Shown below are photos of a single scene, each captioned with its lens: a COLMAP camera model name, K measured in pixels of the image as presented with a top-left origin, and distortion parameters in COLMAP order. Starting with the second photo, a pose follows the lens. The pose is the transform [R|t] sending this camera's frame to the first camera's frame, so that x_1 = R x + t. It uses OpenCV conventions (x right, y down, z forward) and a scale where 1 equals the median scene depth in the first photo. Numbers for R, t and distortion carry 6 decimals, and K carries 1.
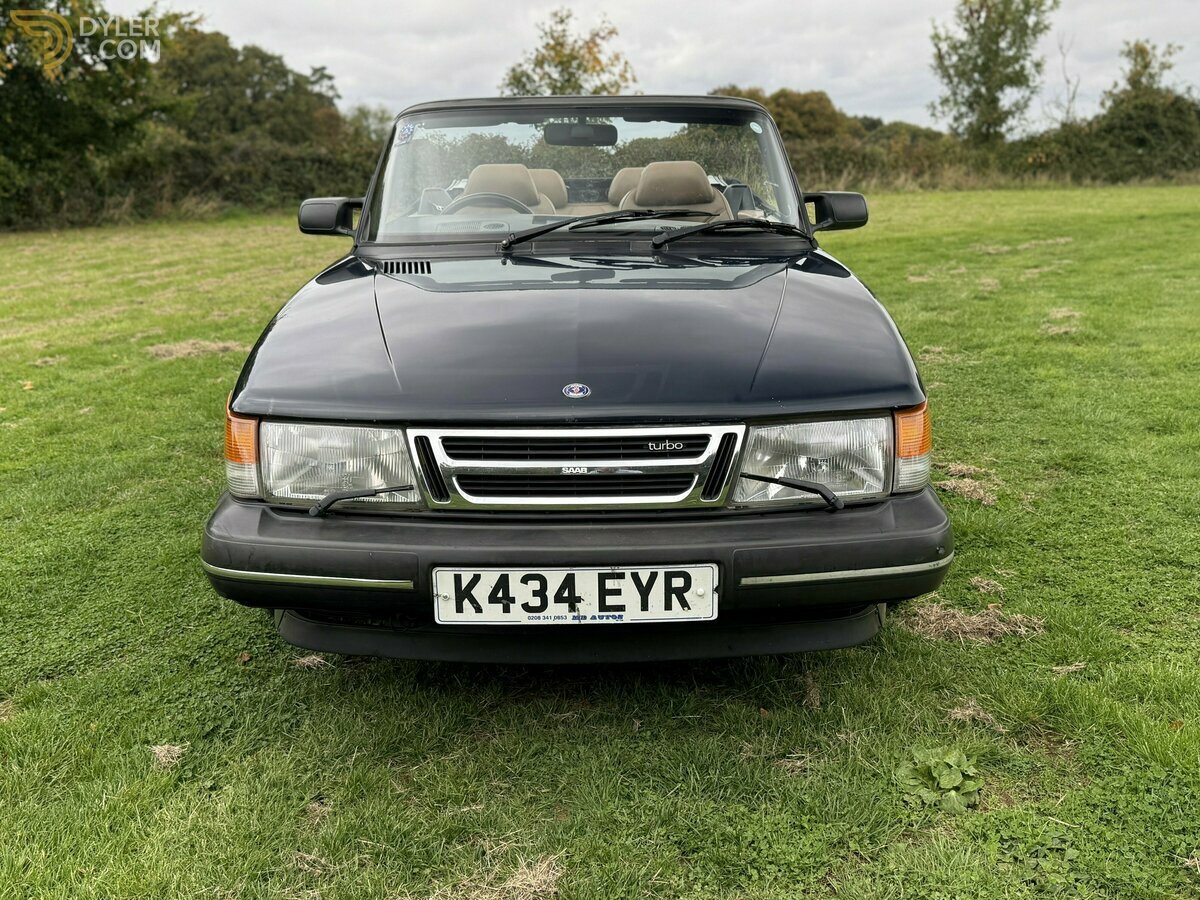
lens RADIAL K [[1146.1, 0, 592.1], [0, 1146.1, 463.1], [0, 0, 1]] dist [0.034922, 0.000000]
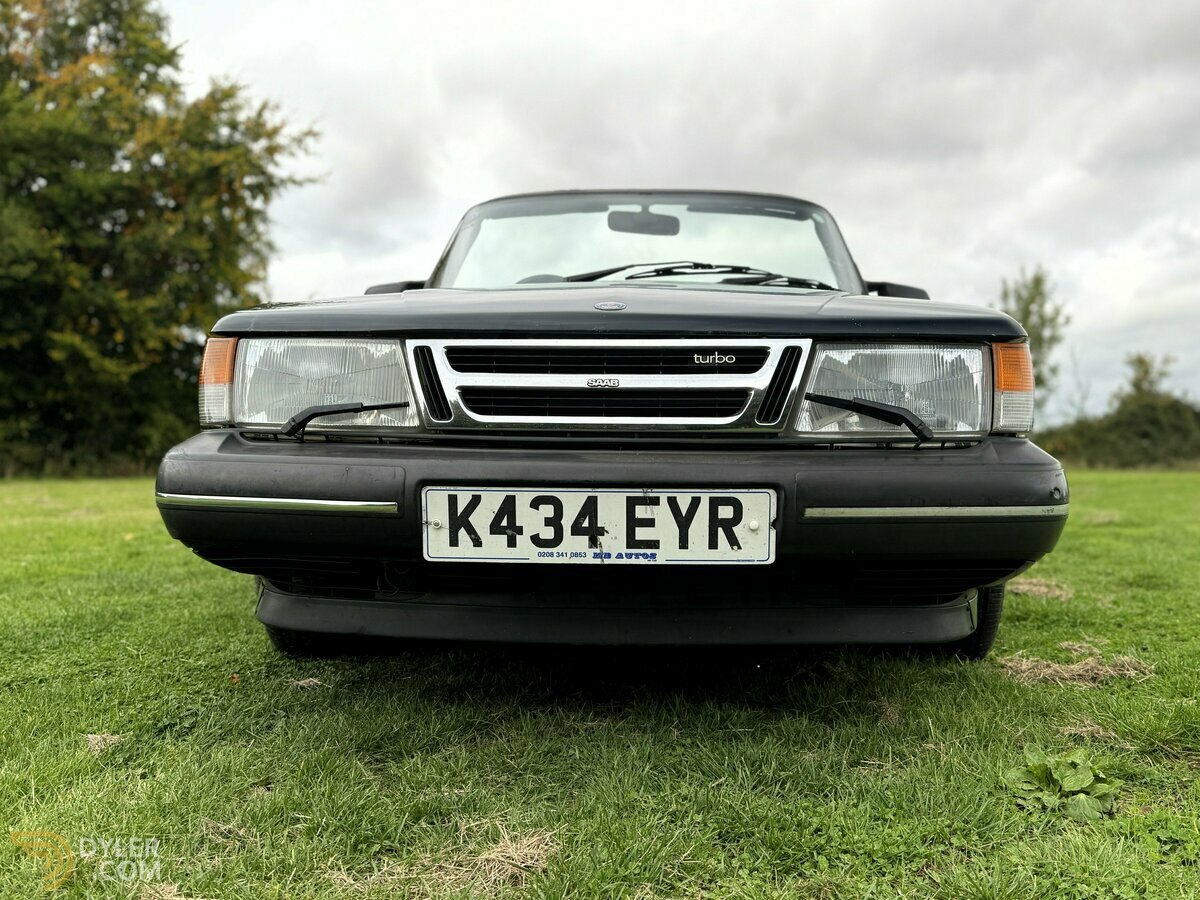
lens RADIAL K [[991.2, 0, 638.2], [0, 991.2, 559.8], [0, 0, 1]] dist [0.033157, -0.048712]
pose [[0.999107, 0.025991, -0.033322, 0.036640], [-0.030710, 0.988209, -0.150002, 0.236024], [0.029031, 0.150891, 0.988124, 0.311651]]
